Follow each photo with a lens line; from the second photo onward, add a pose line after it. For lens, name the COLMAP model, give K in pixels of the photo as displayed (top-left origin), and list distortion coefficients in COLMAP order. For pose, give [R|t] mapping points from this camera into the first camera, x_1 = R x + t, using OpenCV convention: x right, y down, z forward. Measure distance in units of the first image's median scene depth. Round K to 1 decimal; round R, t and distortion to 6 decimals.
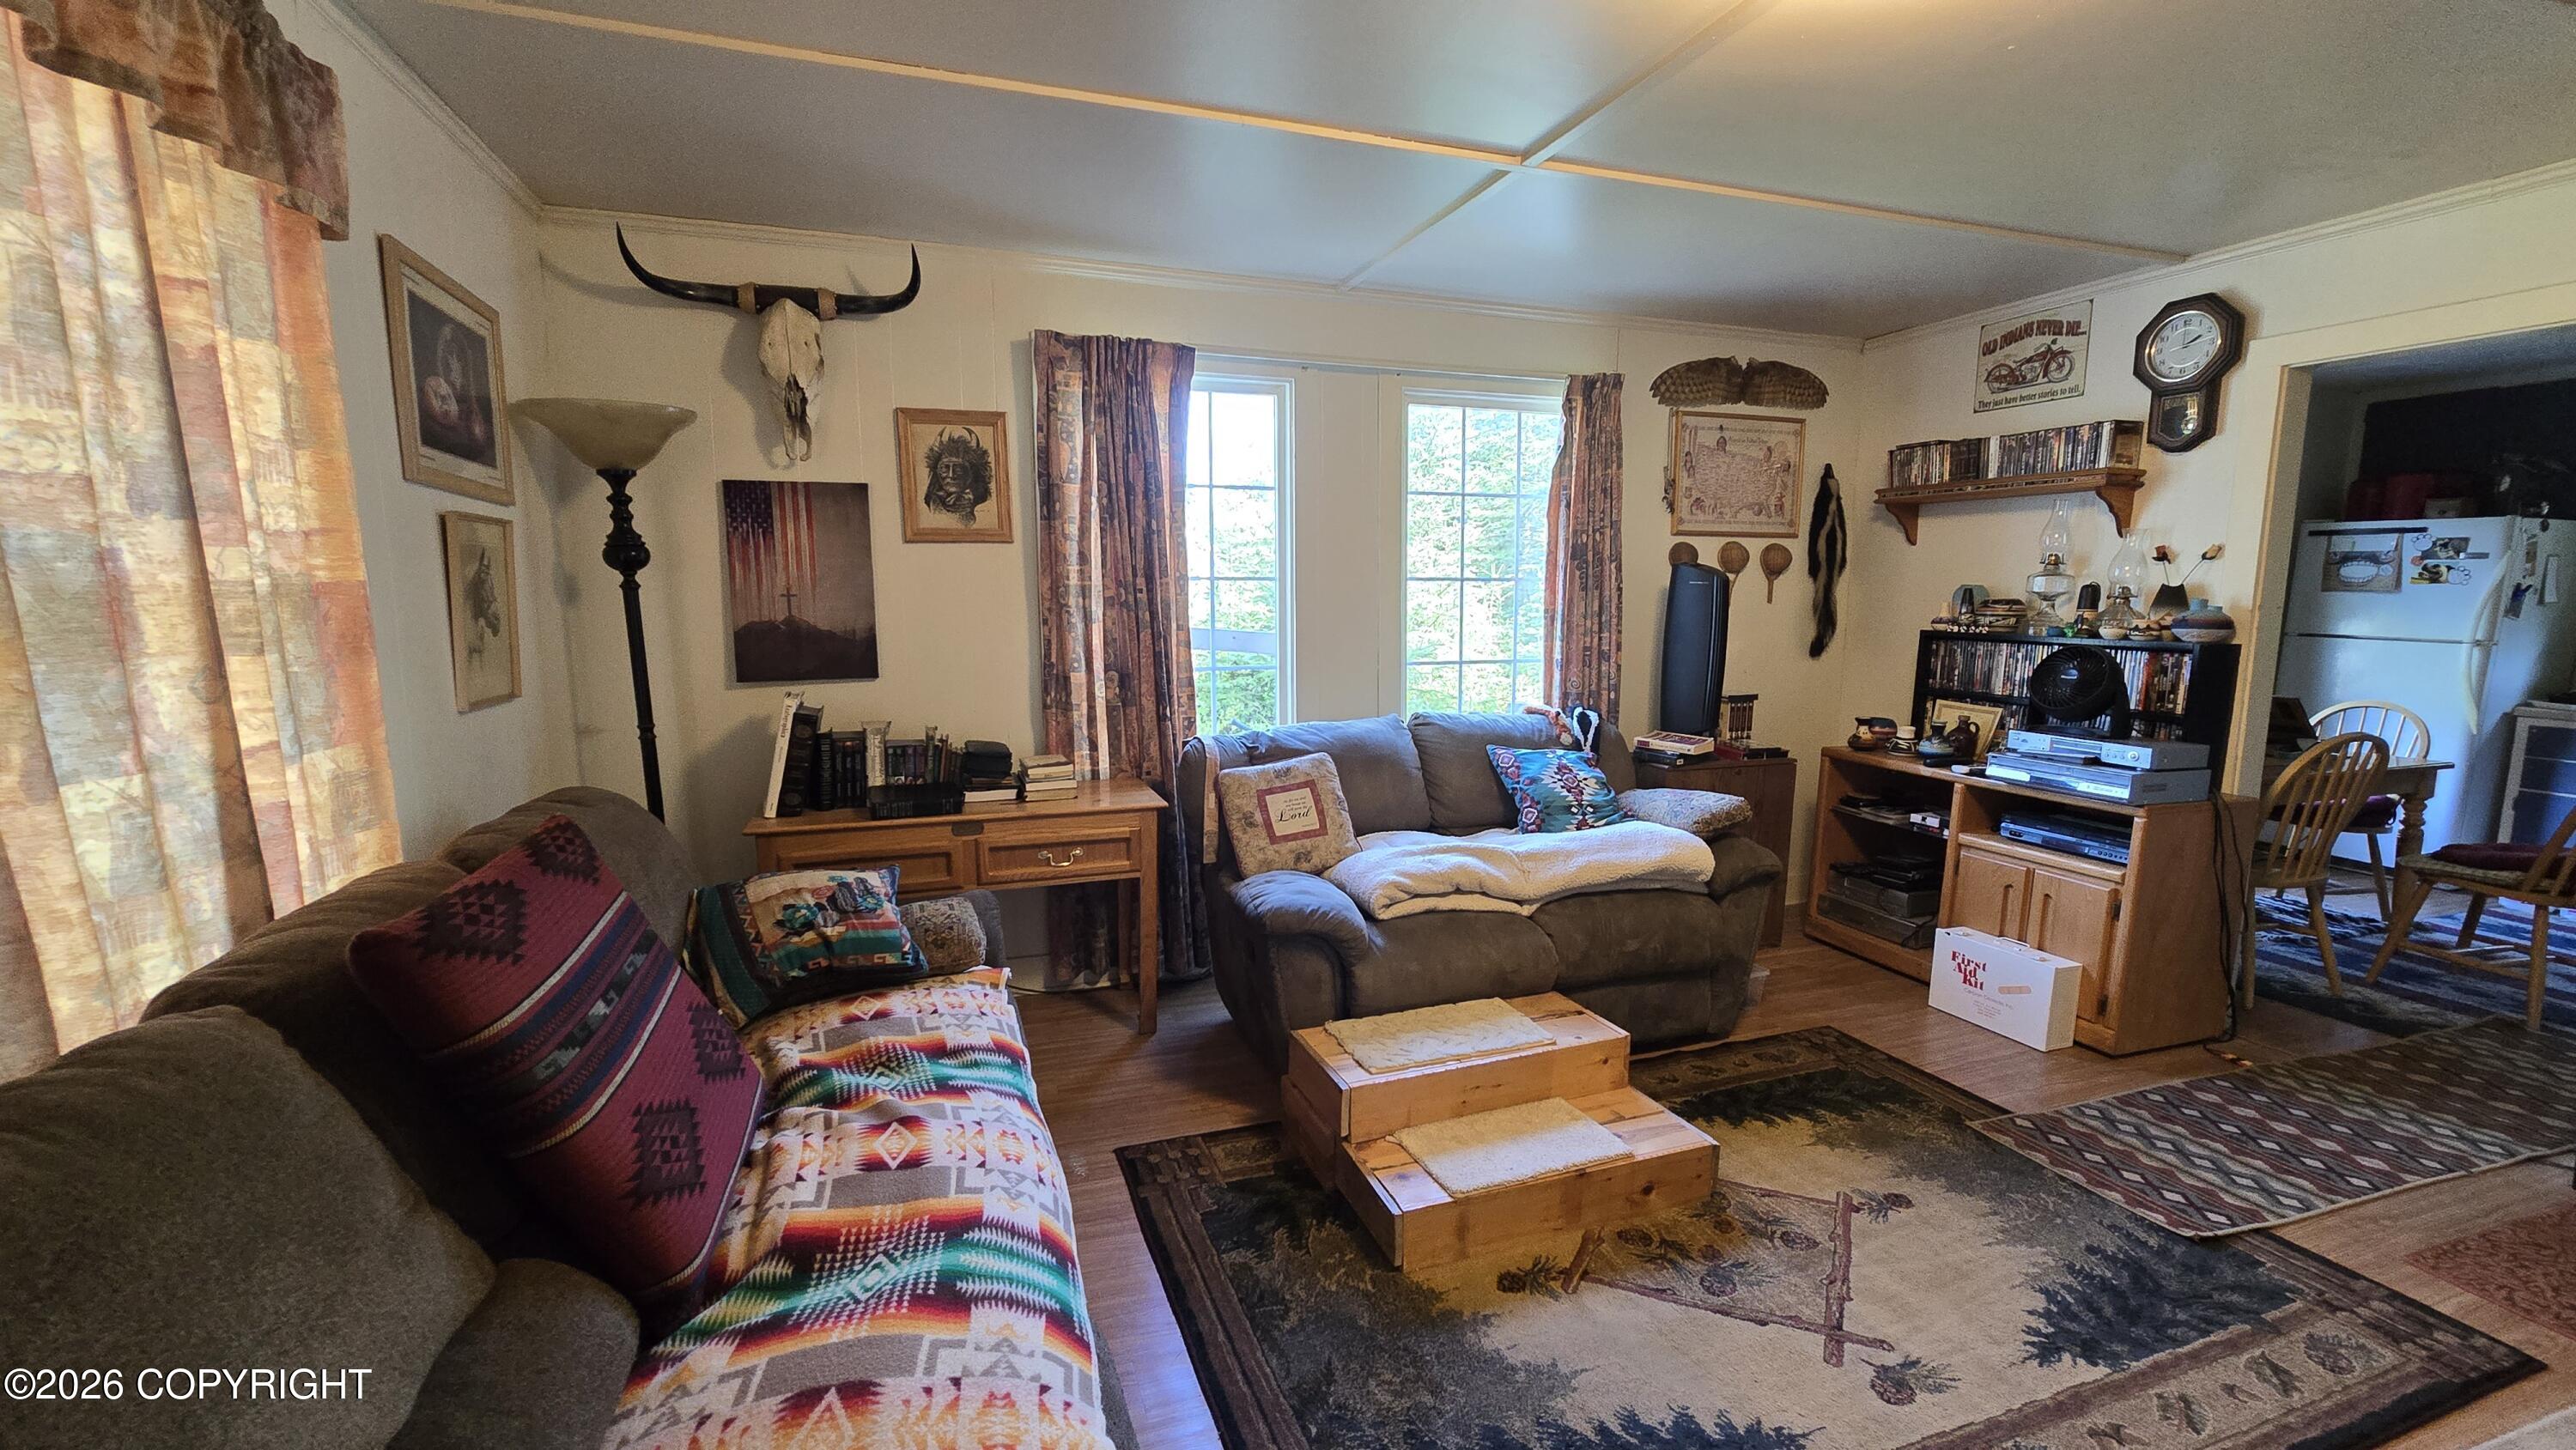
lens RADIAL K [[1058.9, 0, 1286.3], [0, 1058.9, 740.4], [0, 0, 1]] dist [-0.003746, 0.000103]
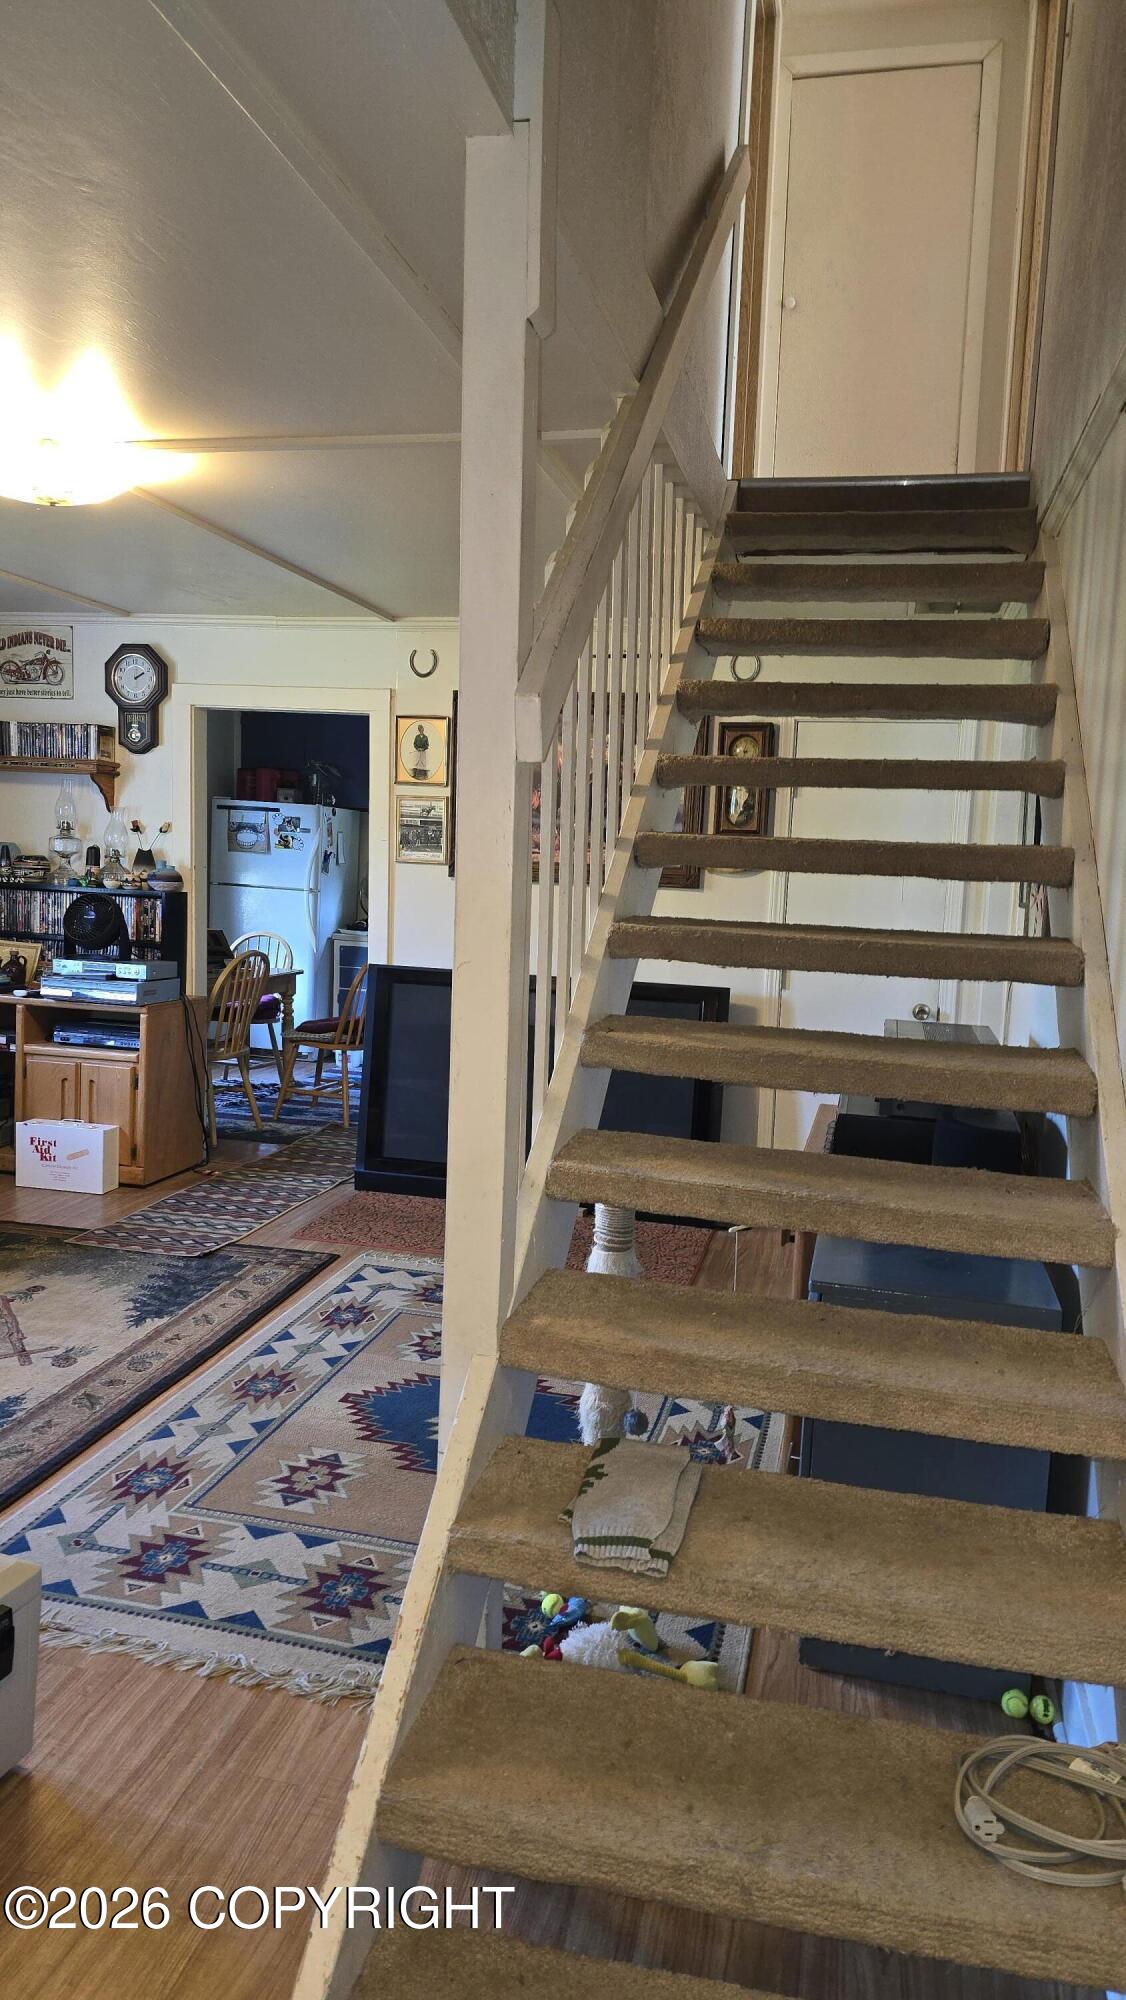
lens RADIAL K [[1339.4, 0, 555.1], [0, 1339.4, 1022.4], [0, 0, 1]] dist [0.078491, -0.078433]
pose [[0.537335, -0.084842, 0.839091, -0.385631], [0.077741, 0.995674, 0.050891, 0.031454], [-0.839778, 0.037886, 0.541606, -0.412976]]
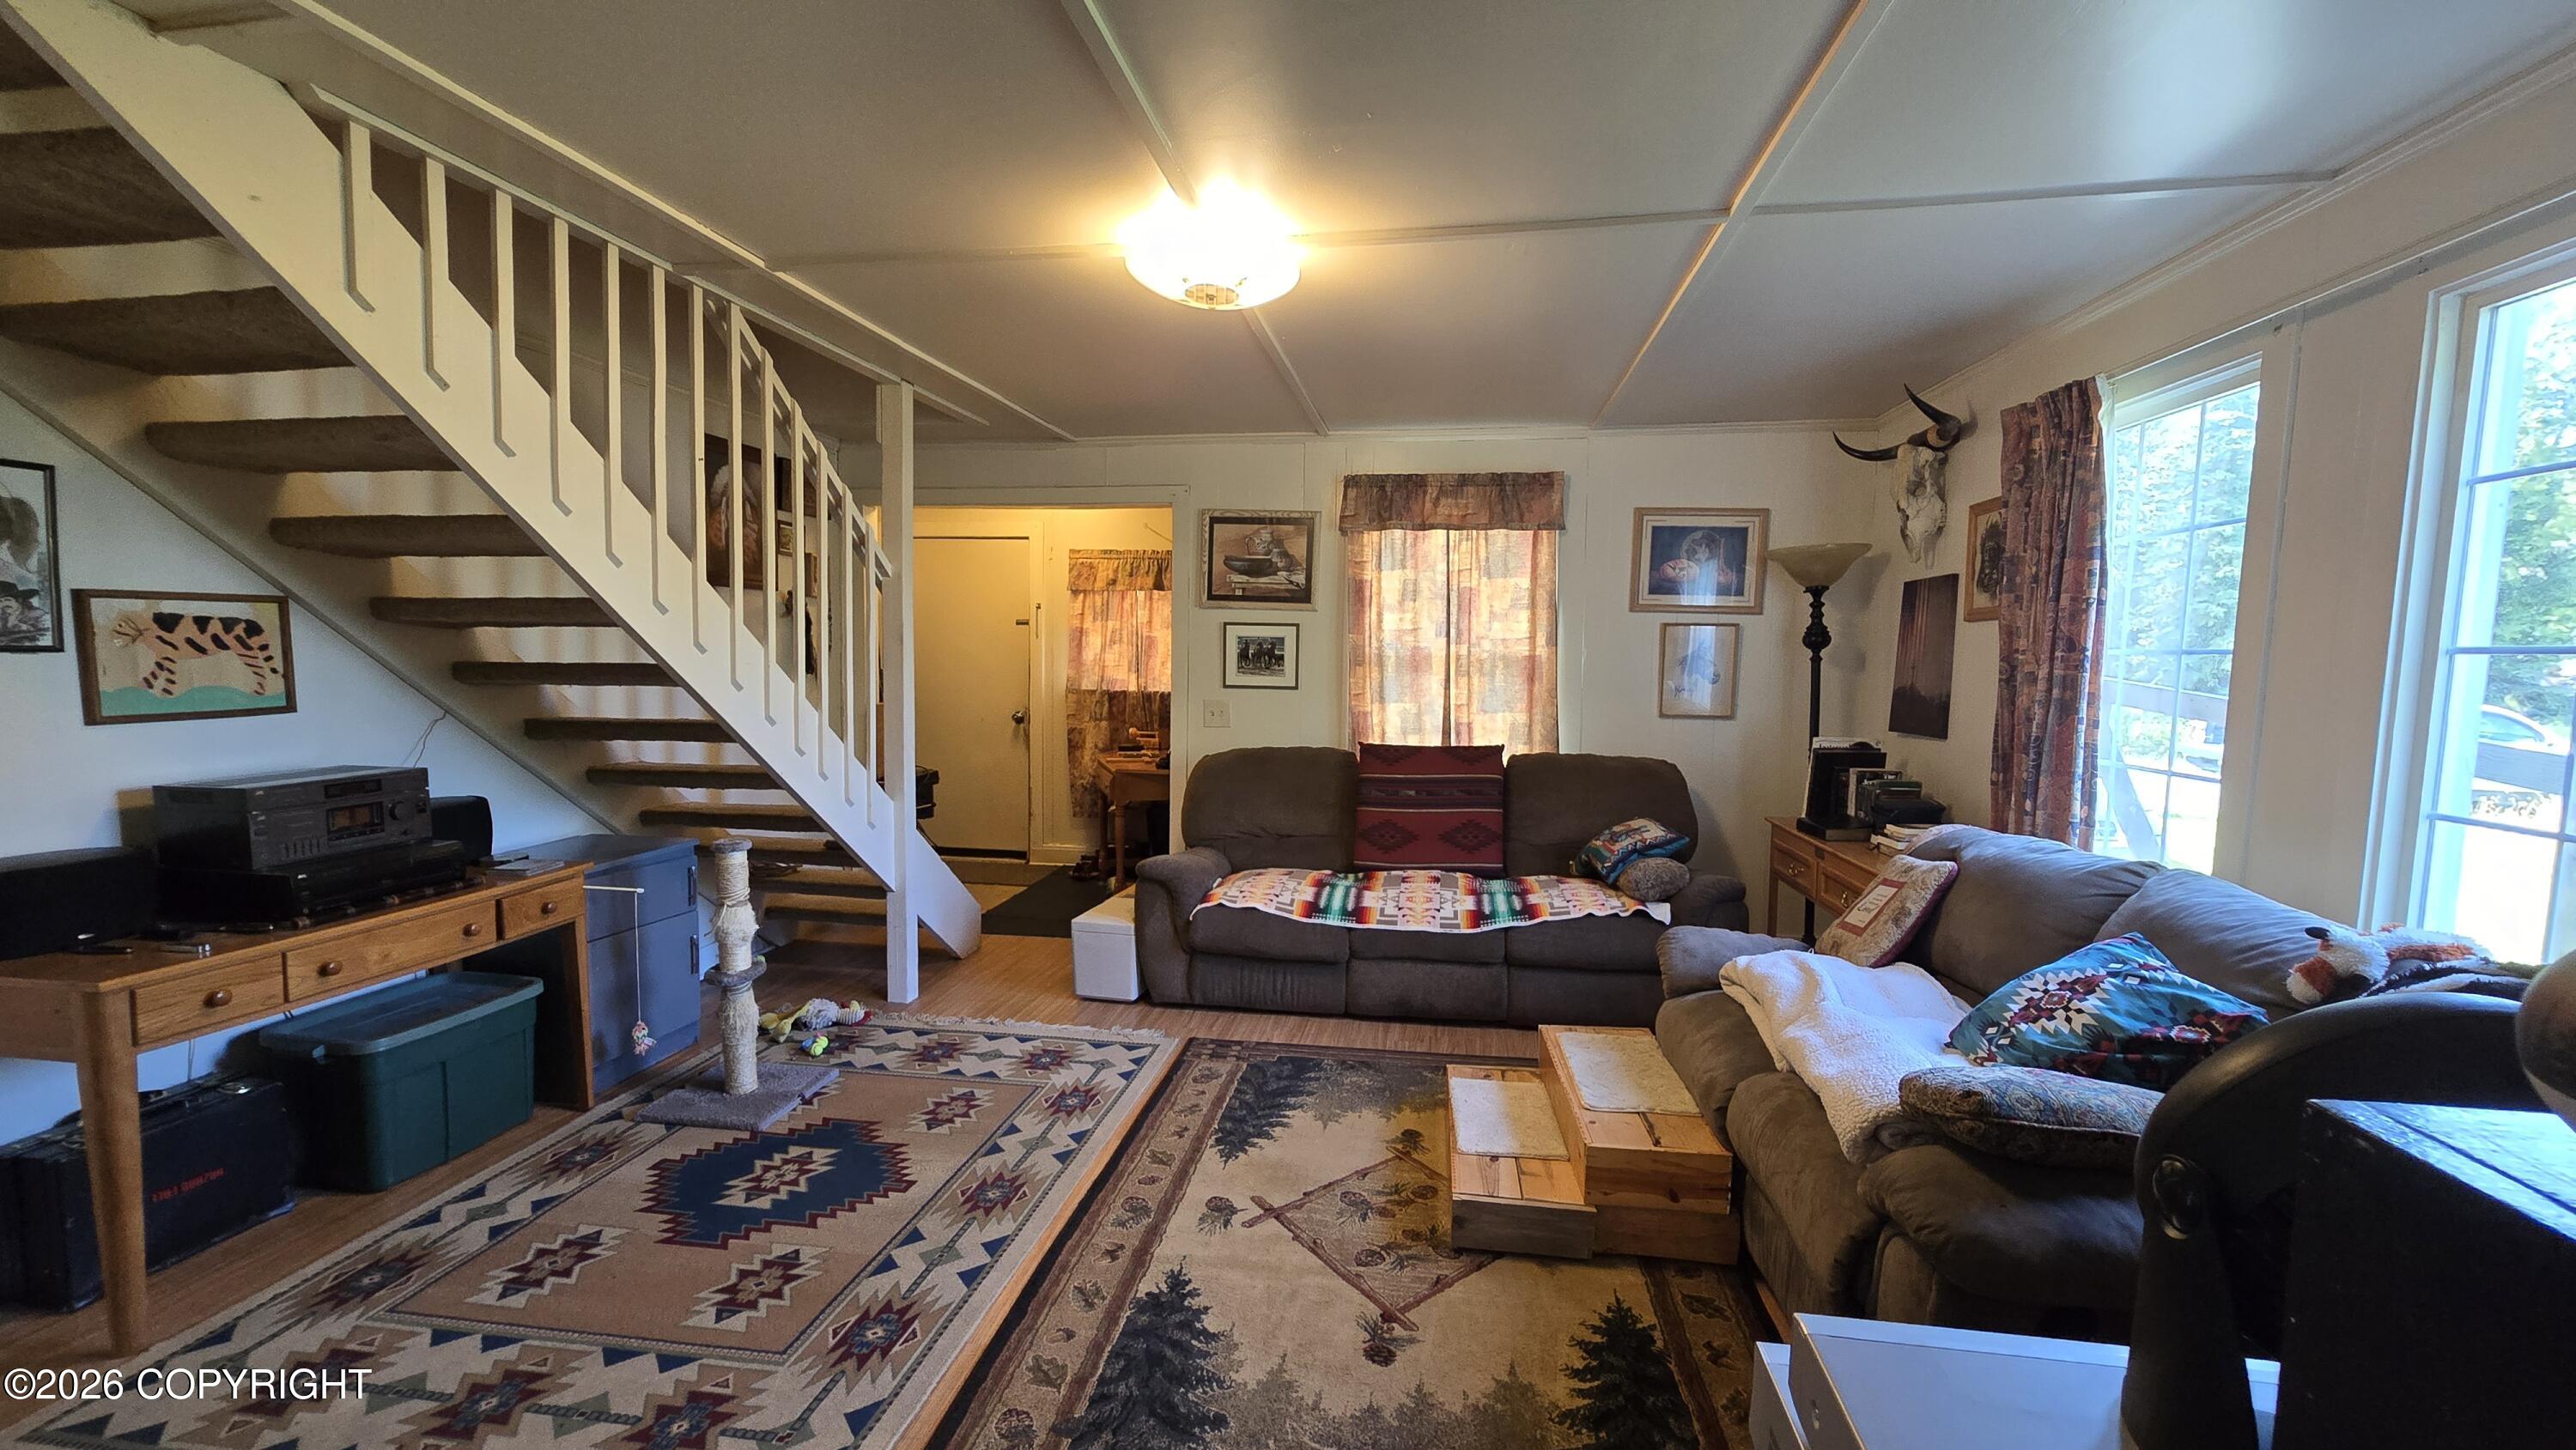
lens RADIAL K [[1058.9, 0, 1286.3], [0, 1058.9, 740.4], [0, 0, 1]] dist [-0.003746, 0.000103]
pose [[-0.462844, 0.067467, -0.883868, 0.971829], [-0.135045, 0.980094, 0.145530, -0.128193], [0.876093, 0.186719, -0.444520, 0.881199]]
